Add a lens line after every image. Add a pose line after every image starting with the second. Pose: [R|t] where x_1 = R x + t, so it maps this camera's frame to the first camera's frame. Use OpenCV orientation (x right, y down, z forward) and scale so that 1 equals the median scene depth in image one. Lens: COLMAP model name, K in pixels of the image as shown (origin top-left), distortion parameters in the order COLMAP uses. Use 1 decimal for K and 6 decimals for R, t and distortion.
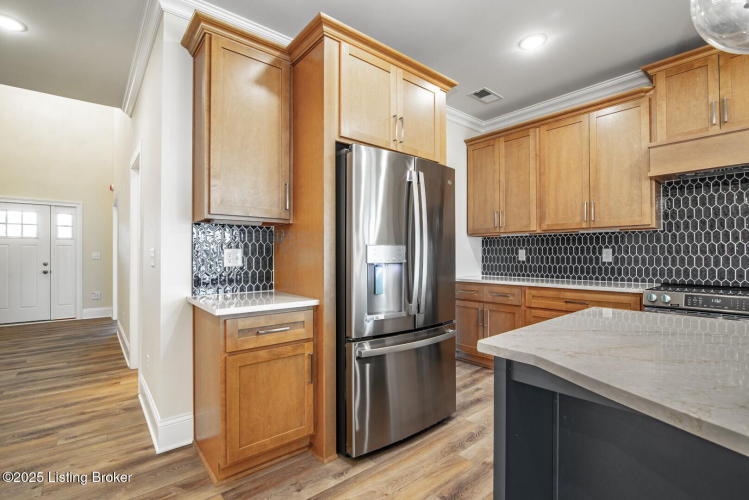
lens RADIAL K [[345.9, 0, 372.8], [0, 345.9, 253.1], [0, 0, 1]] dist [-0.013831, 0.000121]
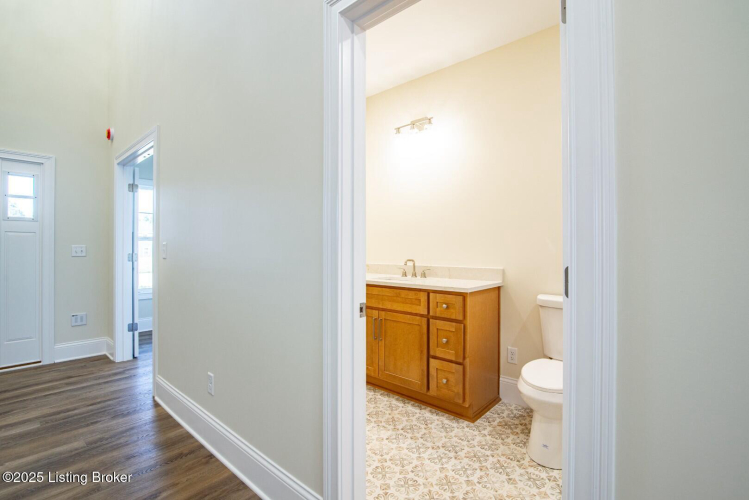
lens RADIAL K [[343.0, 0, 374.5], [0, 343.0, 250.0], [0, 0, 1]] dist [-0.012646, 0.000018]
pose [[0.987985, 0.004250, 0.154492, -1.157393], [-0.004763, 0.999984, 0.002949, 0.008408], [-0.154477, -0.003649, 0.987990, 1.025861]]
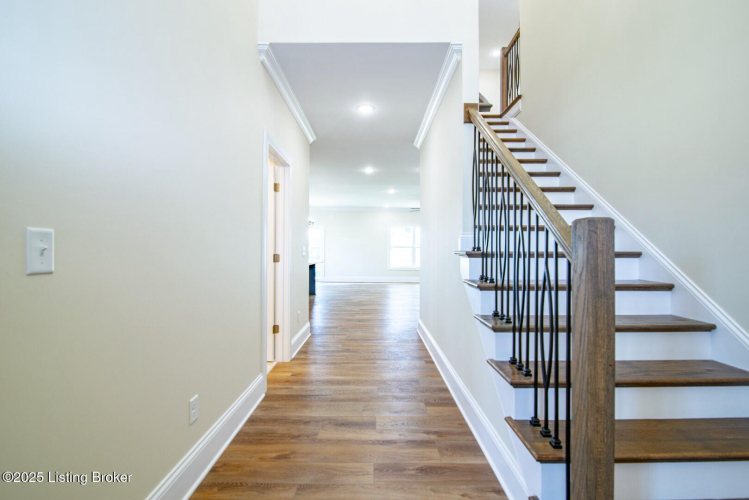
lens RADIAL K [[348.6, 0, 374.5], [0, 348.6, 250.0], [0, 0, 1]] dist [-0.009036, -0.000060]
pose [[-0.773426, 0.002611, 0.633882, -2.237269], [-0.004667, 0.999941, -0.009812, 0.019349], [-0.633870, -0.010547, -0.773368, 2.323761]]
